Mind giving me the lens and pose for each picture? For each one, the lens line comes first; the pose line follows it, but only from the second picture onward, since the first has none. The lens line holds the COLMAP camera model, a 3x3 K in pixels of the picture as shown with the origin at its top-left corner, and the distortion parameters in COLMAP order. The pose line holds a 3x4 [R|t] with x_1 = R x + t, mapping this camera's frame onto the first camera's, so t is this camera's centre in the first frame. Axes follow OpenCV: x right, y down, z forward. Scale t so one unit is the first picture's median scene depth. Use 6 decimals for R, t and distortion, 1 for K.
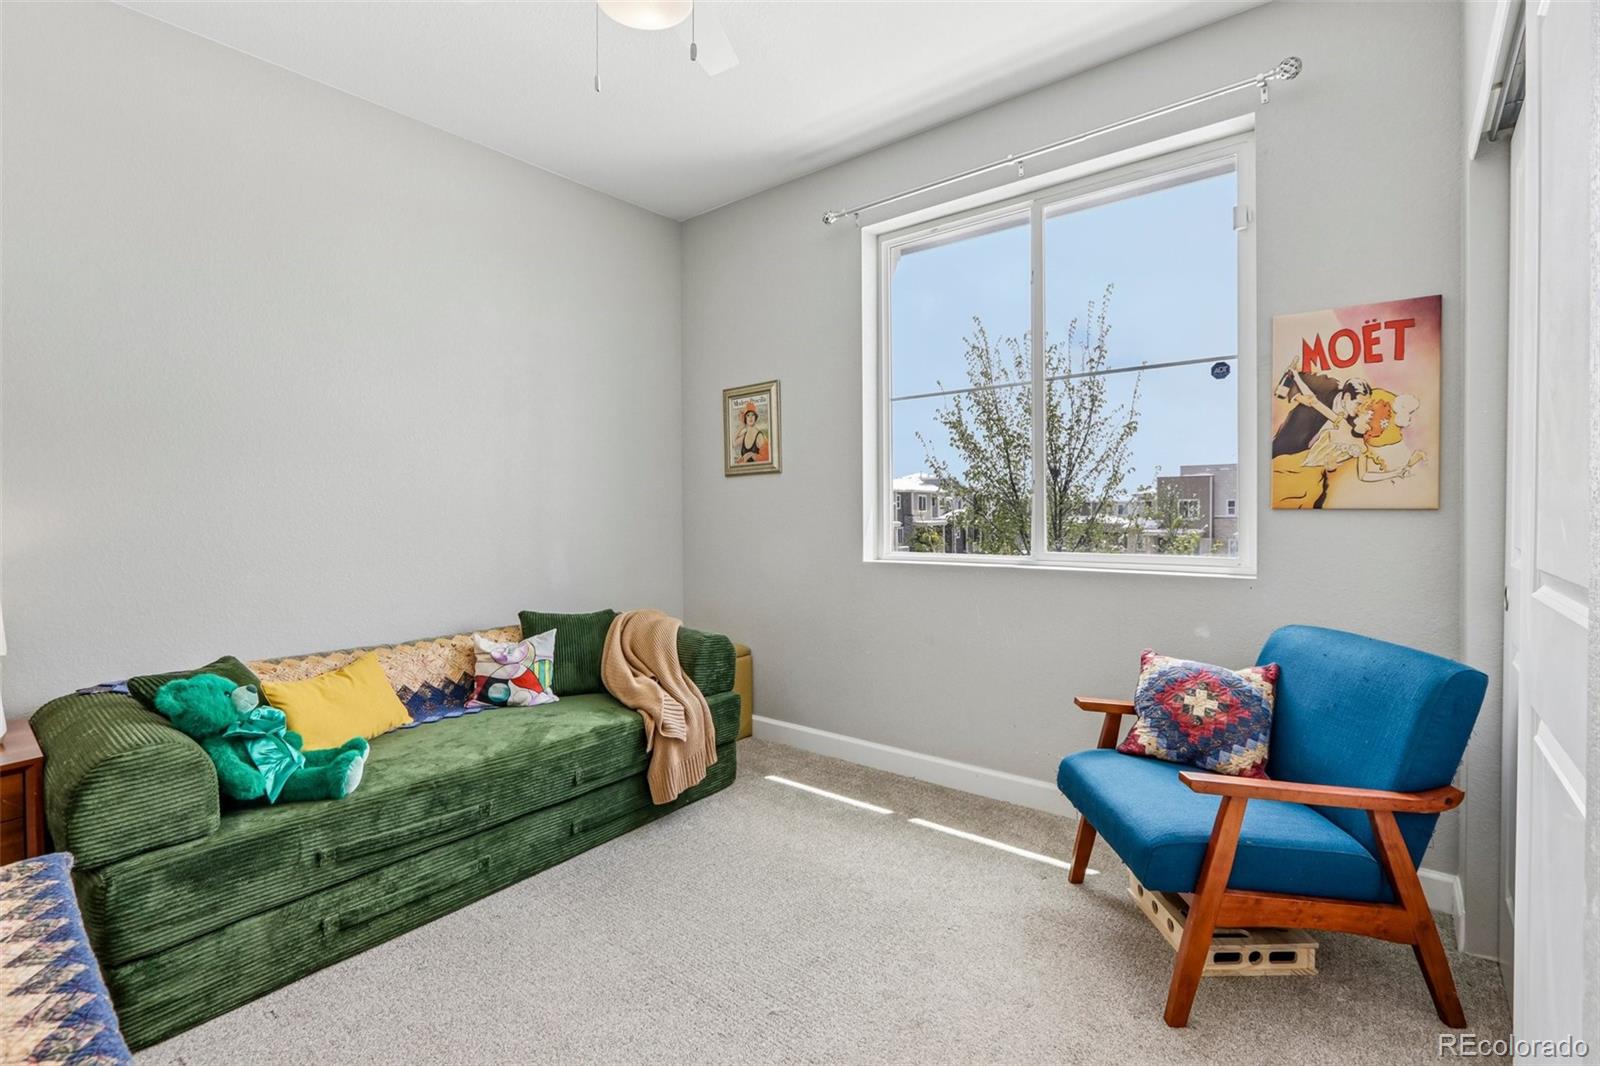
lens RADIAL K [[743.2, 0, 783.7], [0, 743.2, 518.7], [0, 0, 1]] dist [-0.009419, -0.000079]
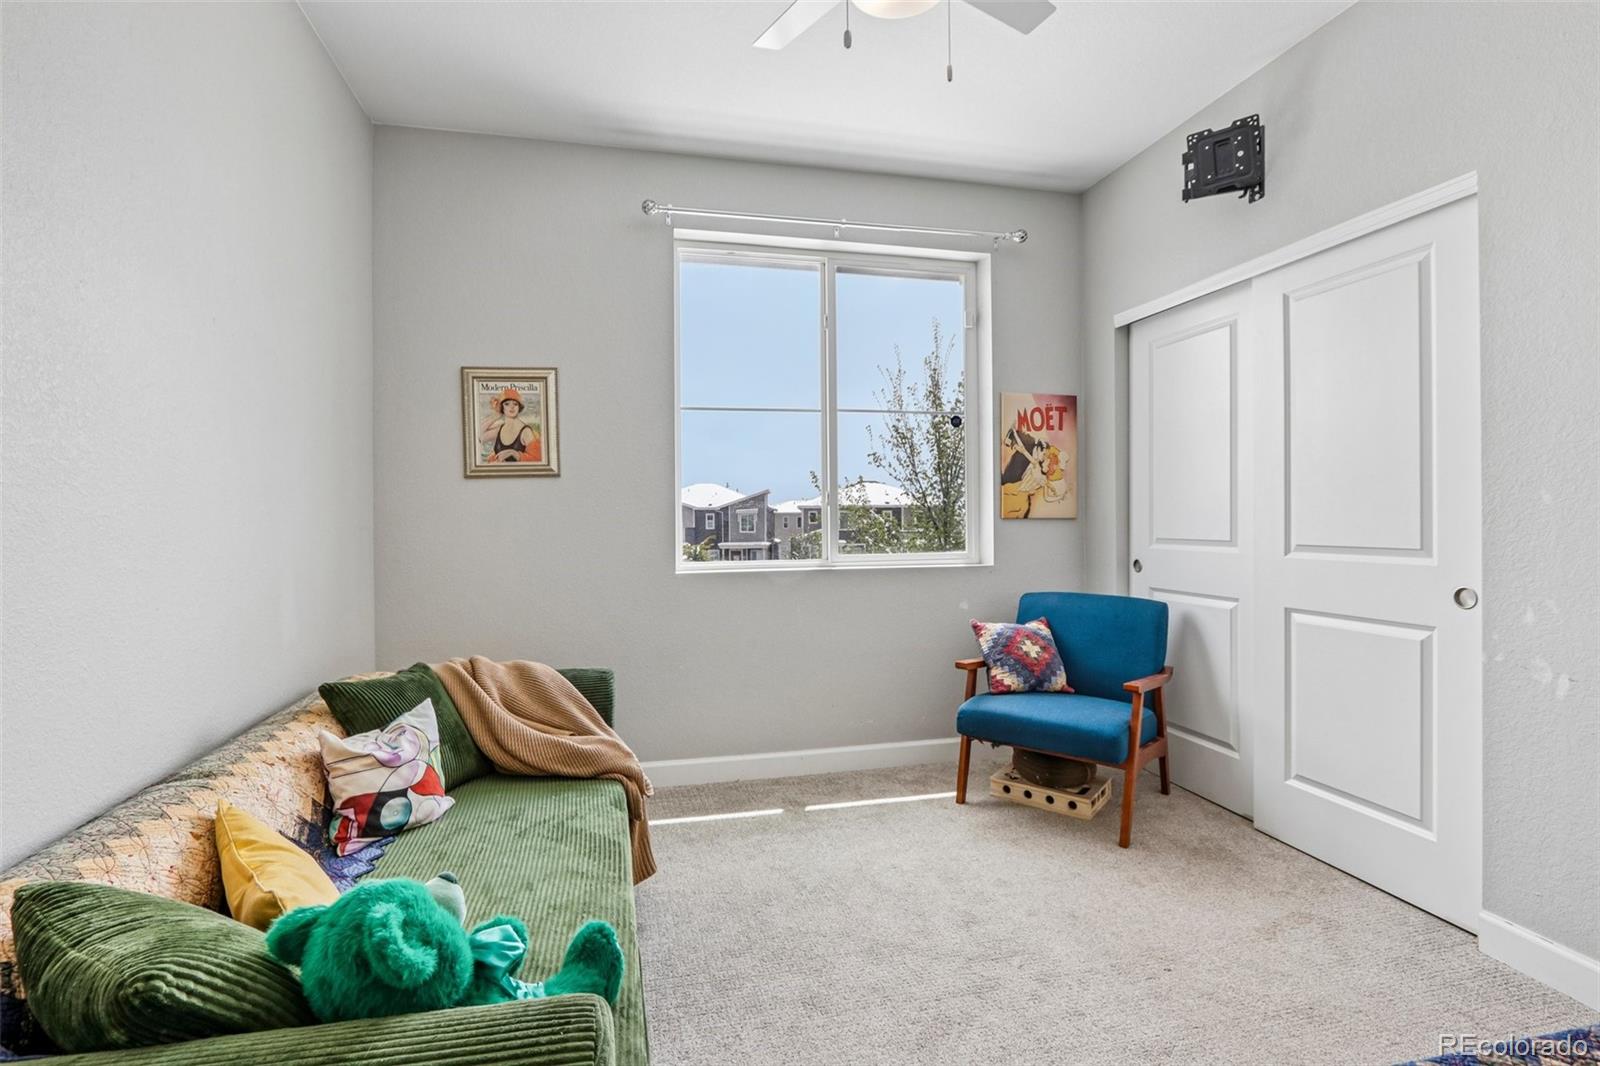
lens RADIAL K [[743.2, 0, 783.7], [0, 743.2, 518.7], [0, 0, 1]] dist [-0.009419, -0.000079]
pose [[0.604479, 0.000753, 0.796621, -0.835166], [0.012621, 0.999865, -0.010522, -0.002400], [-0.796521, 0.016414, 0.604388, 0.443588]]
